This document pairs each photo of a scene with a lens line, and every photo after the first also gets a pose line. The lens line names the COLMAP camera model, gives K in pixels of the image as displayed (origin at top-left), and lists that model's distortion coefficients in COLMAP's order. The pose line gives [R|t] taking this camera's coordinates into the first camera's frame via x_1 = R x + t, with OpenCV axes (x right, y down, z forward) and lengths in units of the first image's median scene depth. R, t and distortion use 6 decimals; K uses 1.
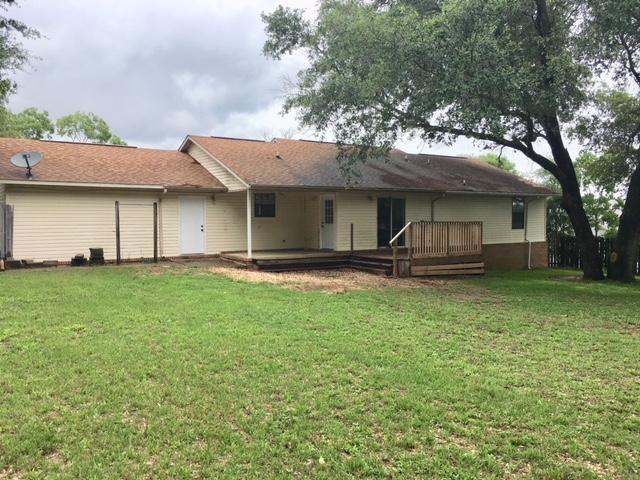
lens RADIAL K [[542.4, 0, 319.2], [0, 542.4, 241.0], [0, 0, 1]] dist [0.046392, -0.052244]
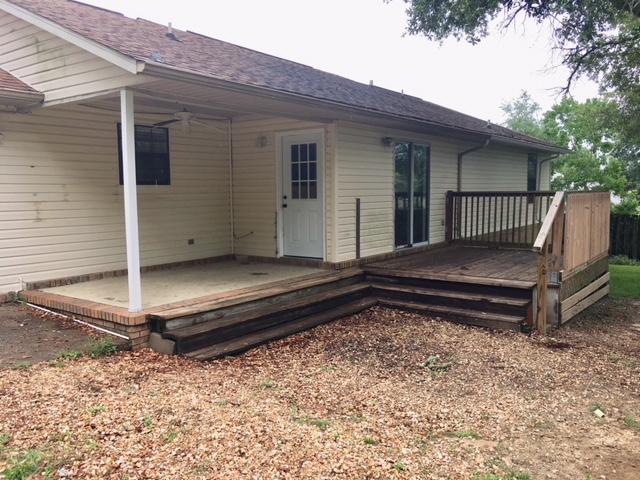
lens RADIAL K [[542.4, 0, 321.7], [0, 542.4, 238.7], [0, 0, 1]] dist [0.046392, -0.052244]
pose [[0.941081, -0.039574, 0.335859, -0.117461], [0.024751, 0.998526, 0.048304, -0.021554], [-0.337275, -0.037145, 0.940673, 0.595452]]
